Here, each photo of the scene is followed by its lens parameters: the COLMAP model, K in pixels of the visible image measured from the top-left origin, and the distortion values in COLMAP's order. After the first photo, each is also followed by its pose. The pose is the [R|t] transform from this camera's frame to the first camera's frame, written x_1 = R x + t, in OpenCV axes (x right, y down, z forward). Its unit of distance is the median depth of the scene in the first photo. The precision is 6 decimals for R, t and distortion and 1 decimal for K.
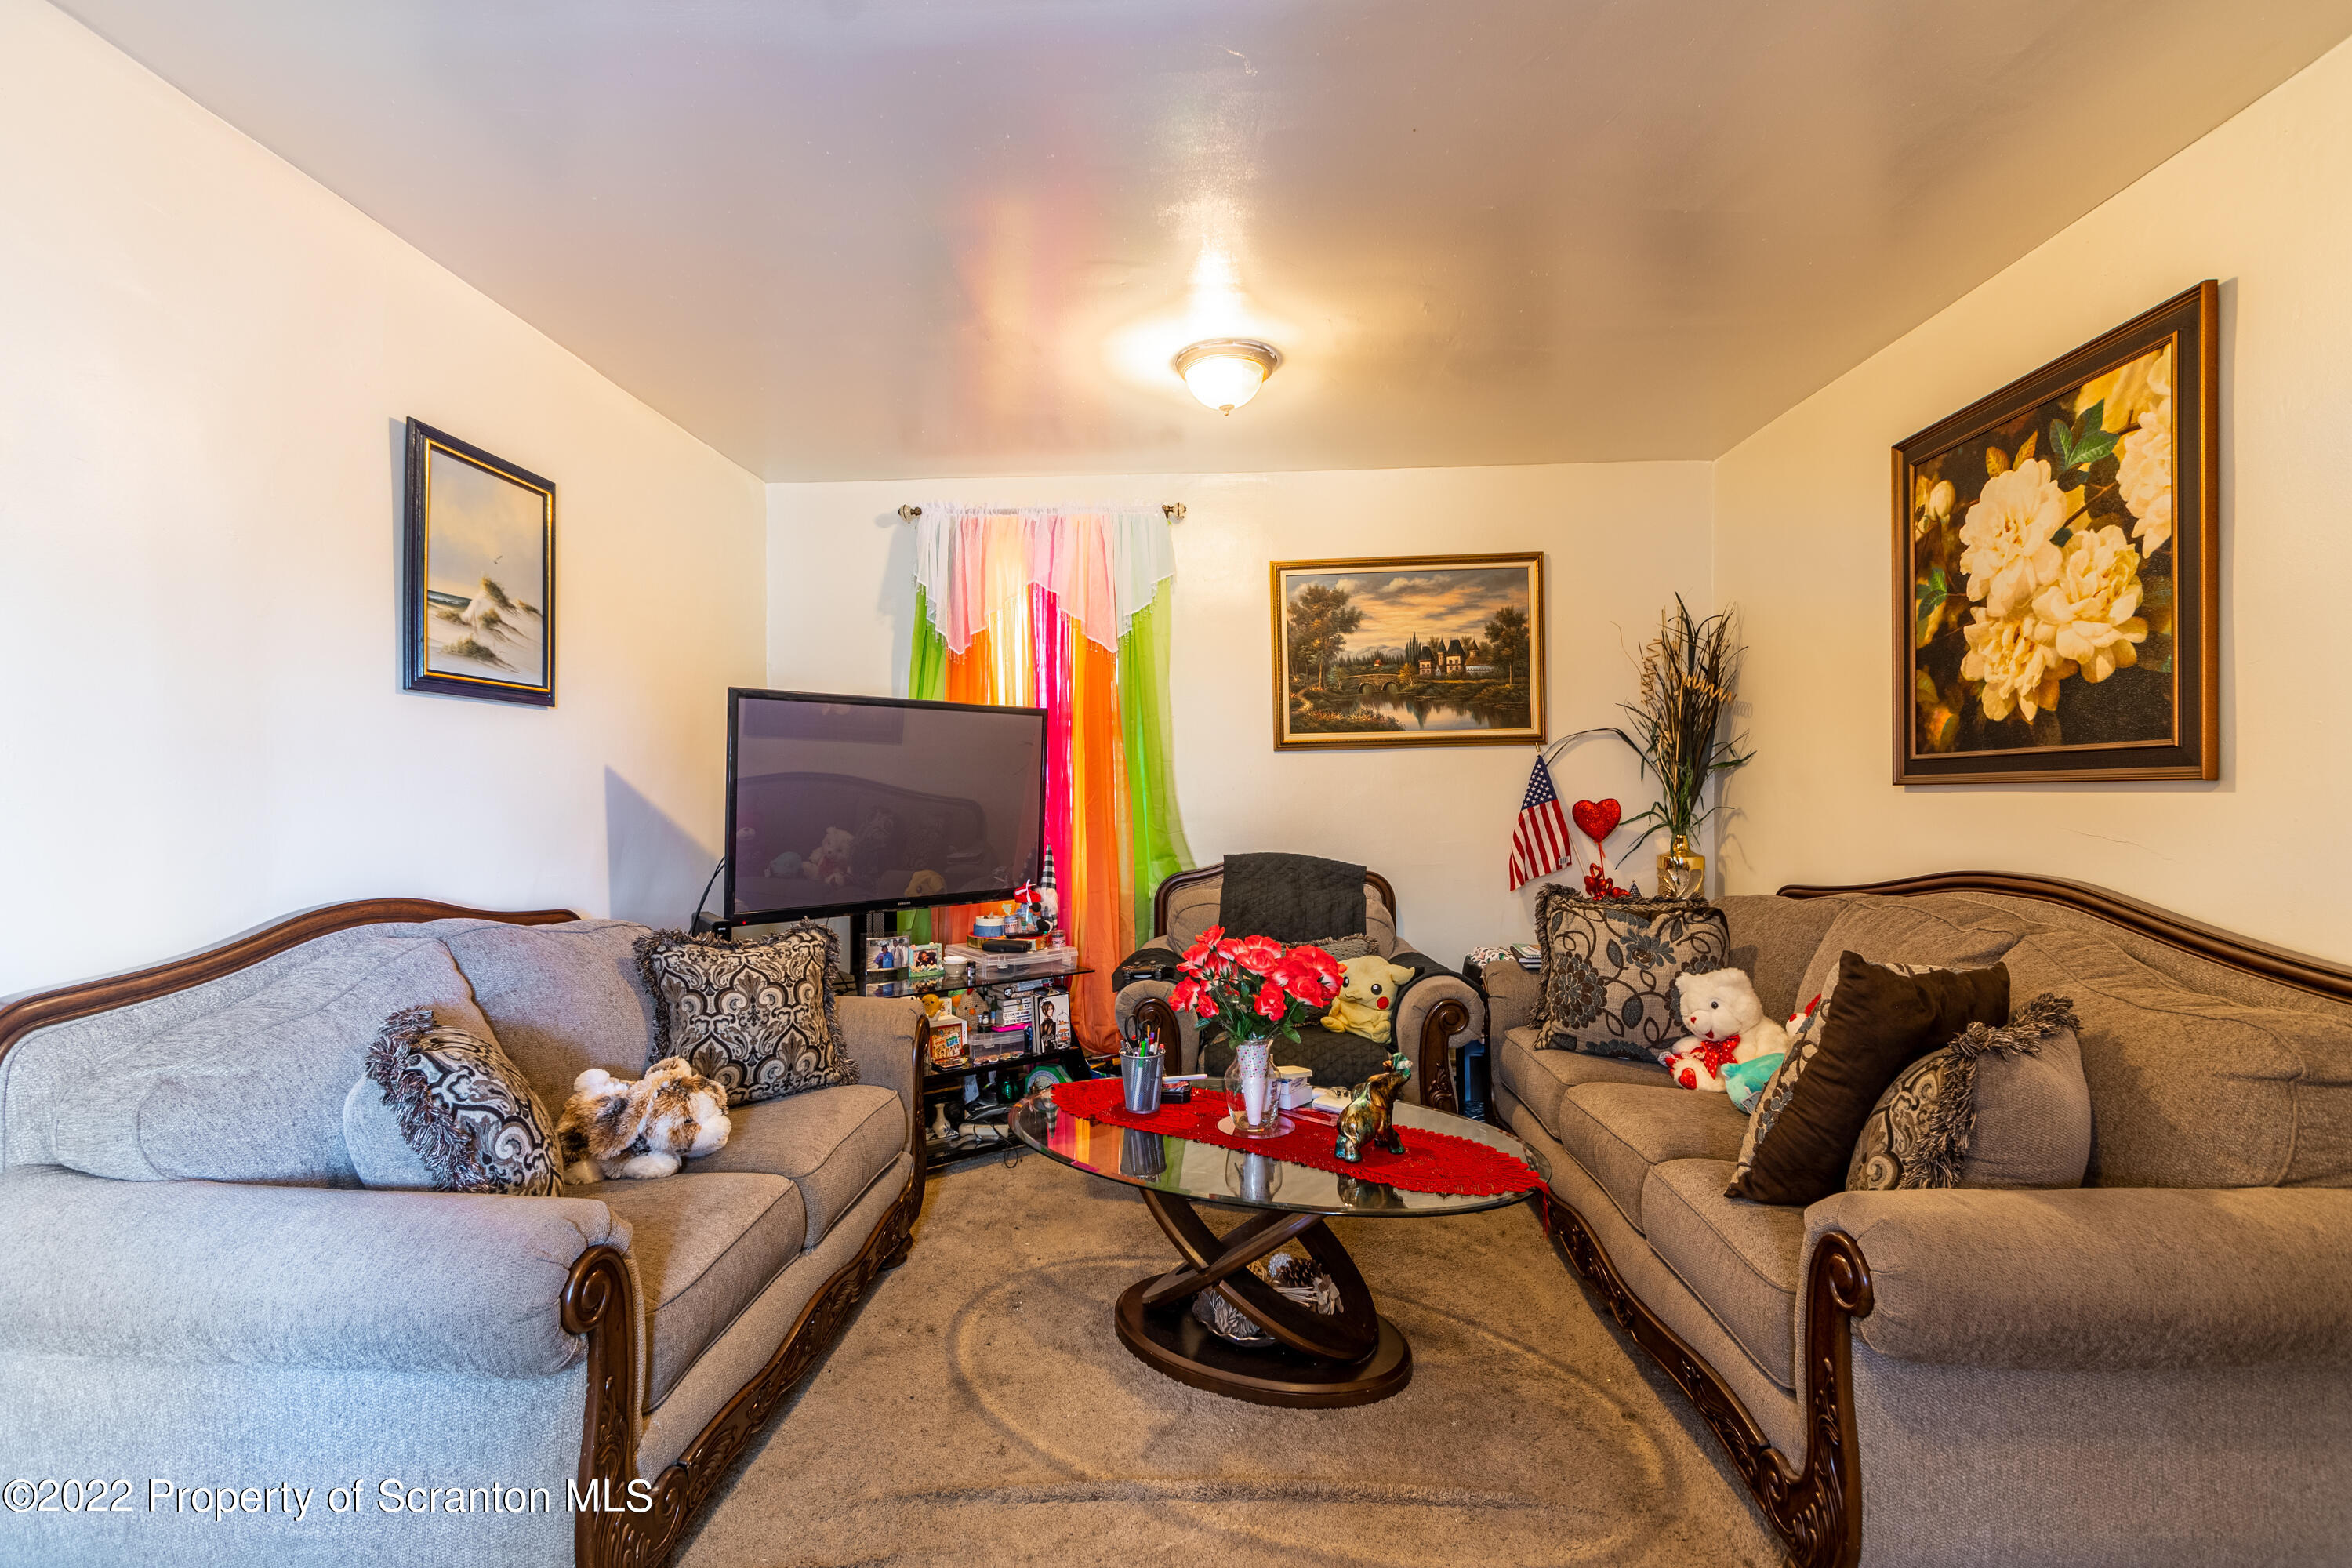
lens RADIAL K [[1027.2, 0, 1176.0], [0, 1027.2, 784.0], [0, 0, 1]] dist [0.006093, -0.003556]
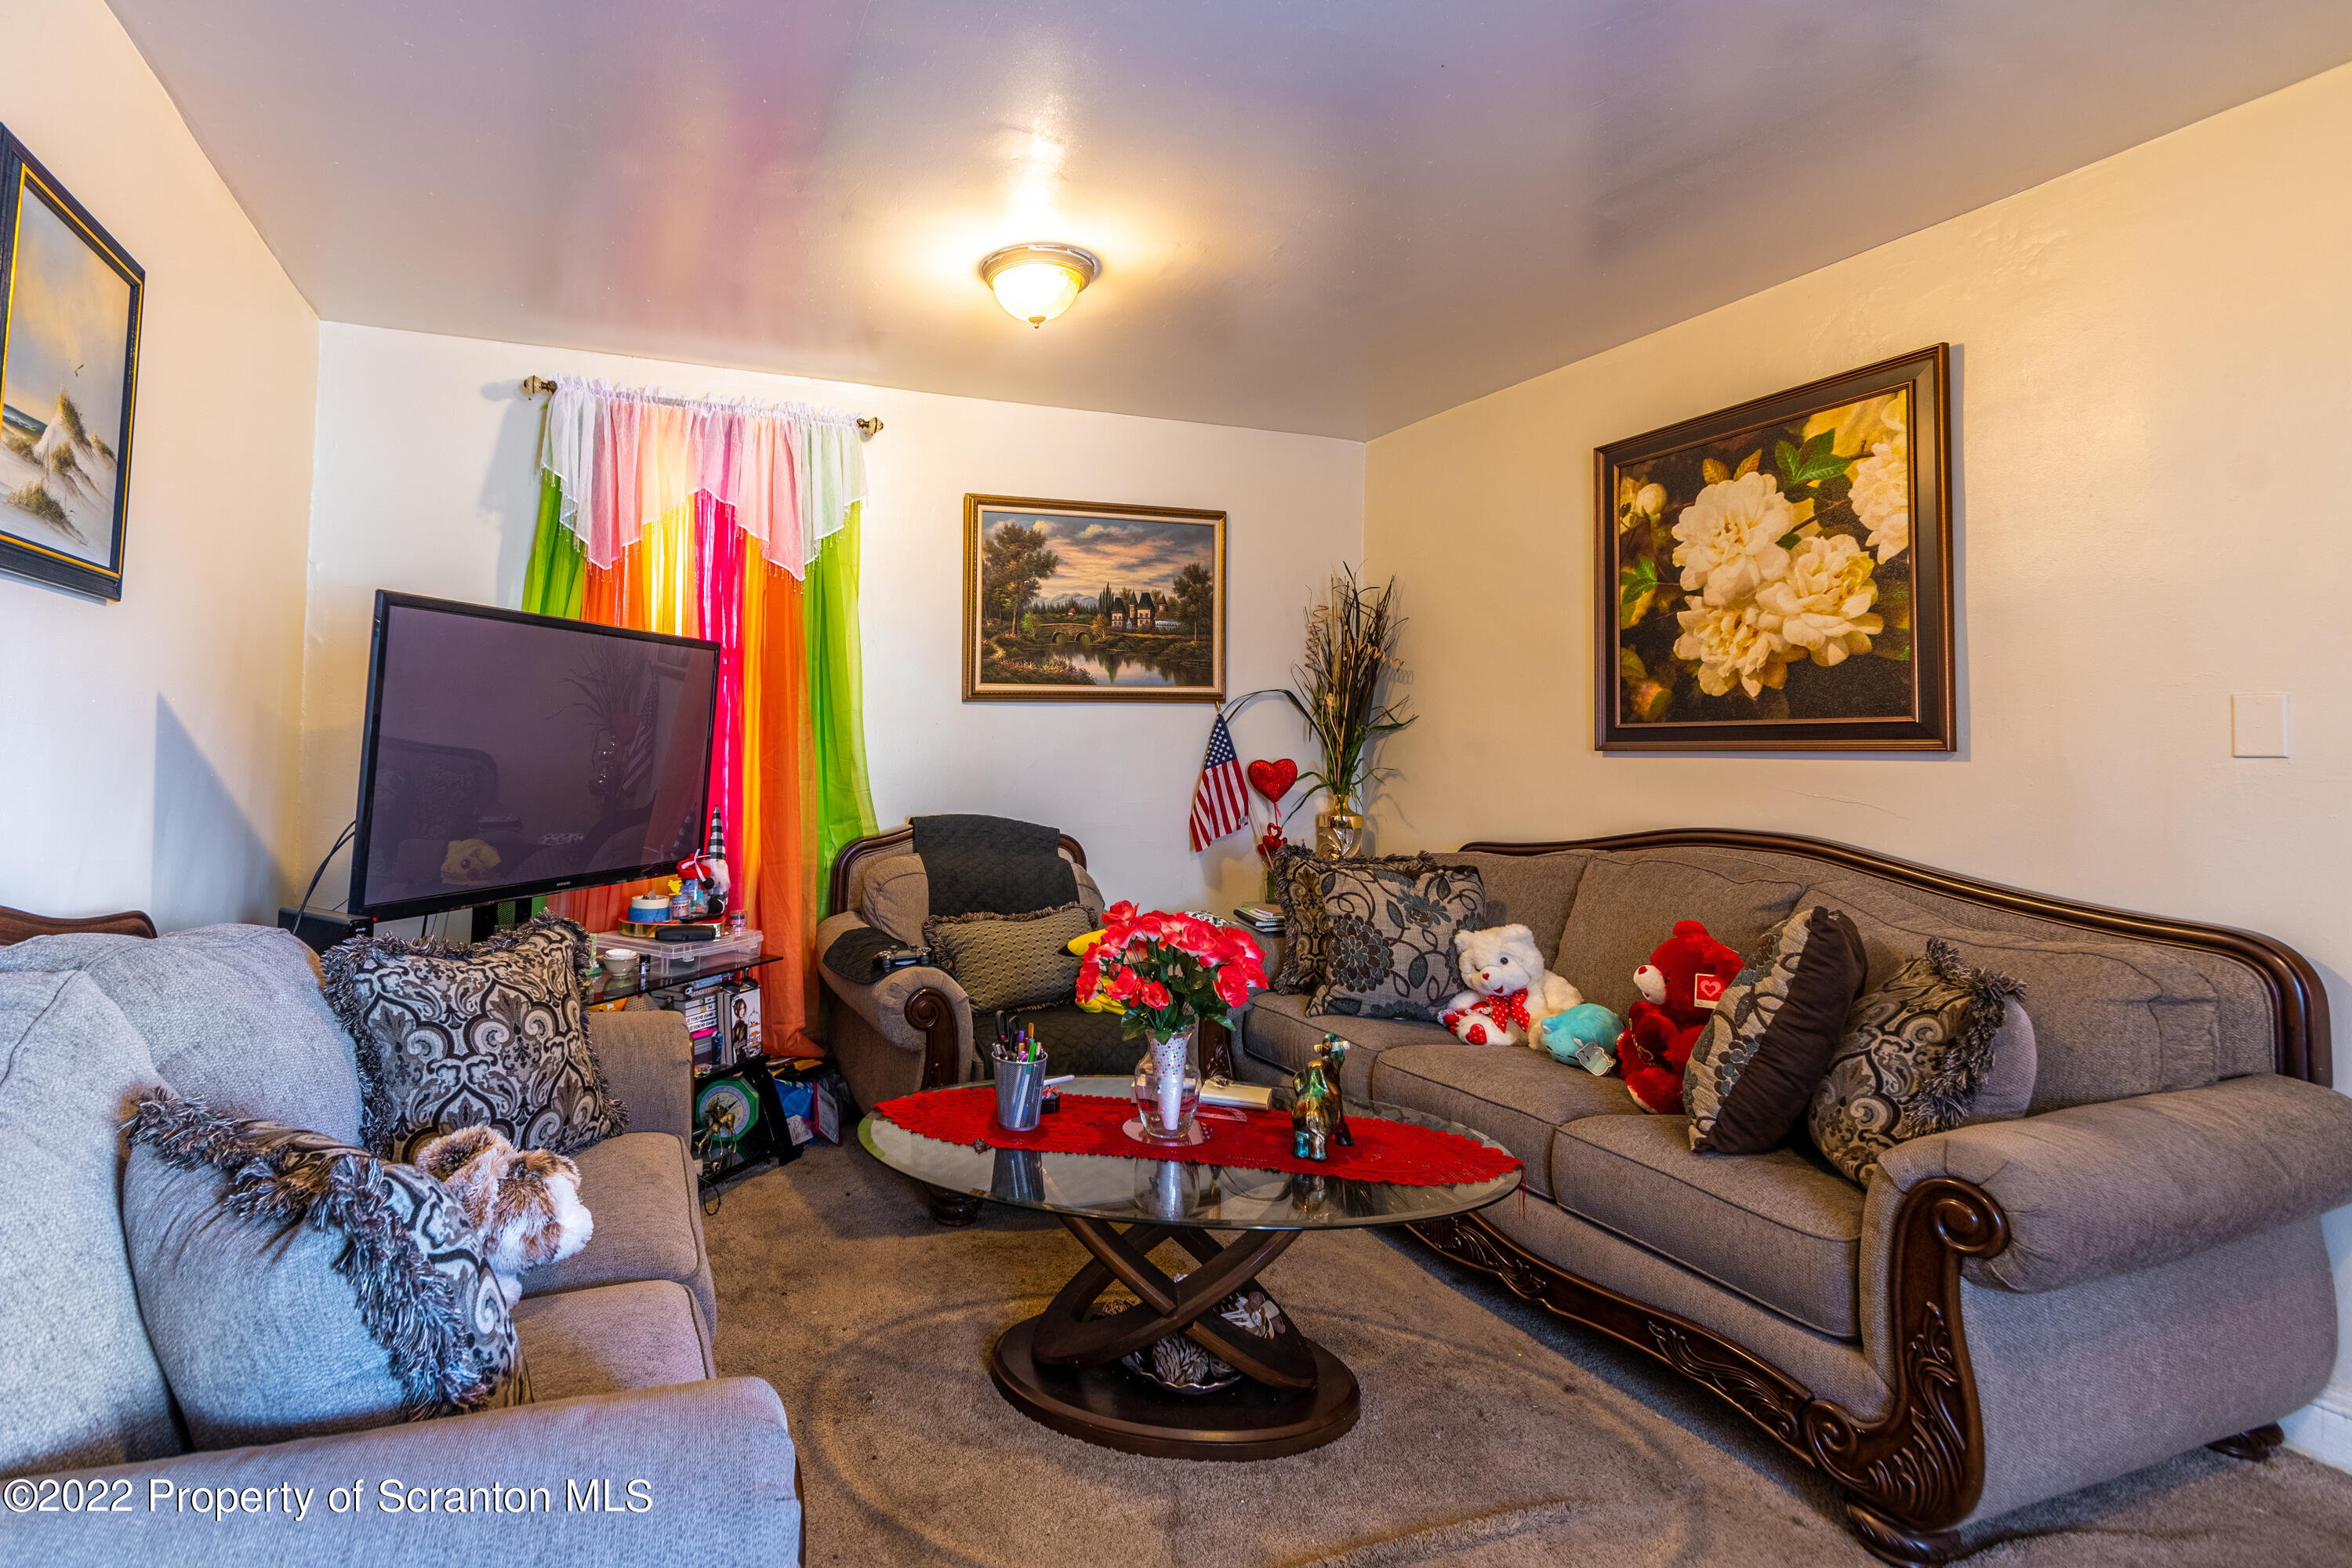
lens RADIAL K [[1092.4, 0, 1175.8], [0, 1092.4, 693.5], [0, 0, 1]] dist [0.001312, -0.000484]
pose [[0.930676, 0.034211, 0.364242, -0.189698], [-0.018903, 0.998785, -0.045510, 0.002397], [-0.365357, 0.035469, 0.930192, 0.085761]]
